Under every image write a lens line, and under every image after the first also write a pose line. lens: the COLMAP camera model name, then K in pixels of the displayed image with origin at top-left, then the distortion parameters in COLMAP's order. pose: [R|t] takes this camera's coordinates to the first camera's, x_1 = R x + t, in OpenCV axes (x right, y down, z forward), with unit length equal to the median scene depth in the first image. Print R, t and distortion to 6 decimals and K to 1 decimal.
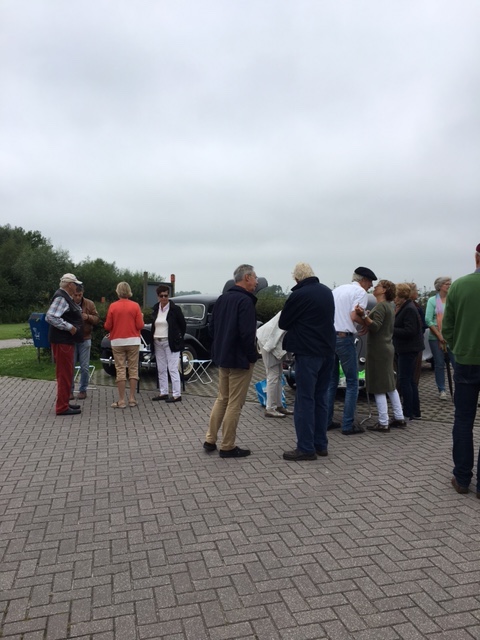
lens RADIAL K [[562.1, 0, 250.7], [0, 562.1, 322.6], [0, 0, 1]] dist [0.087962, -0.014900]
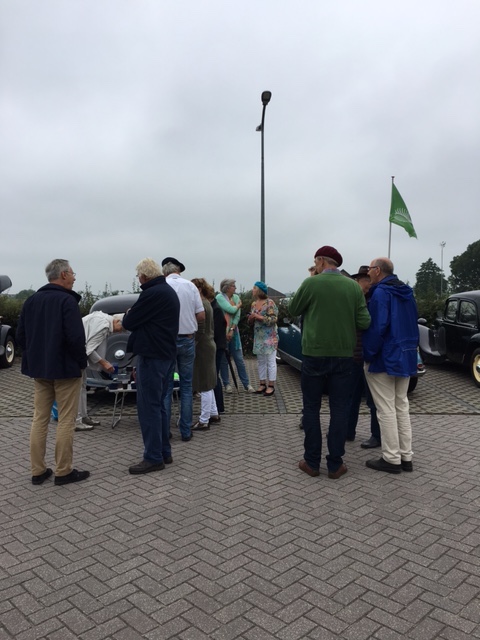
lens RADIAL K [[562.1, 0, 250.7], [0, 562.1, 322.6], [0, 0, 1]] dist [0.087962, -0.014900]
pose [[0.867922, -0.031115, 0.495725, -0.213145], [0.030037, 0.999497, 0.010146, -0.005116], [-0.495791, 0.006084, 0.868421, 0.107876]]
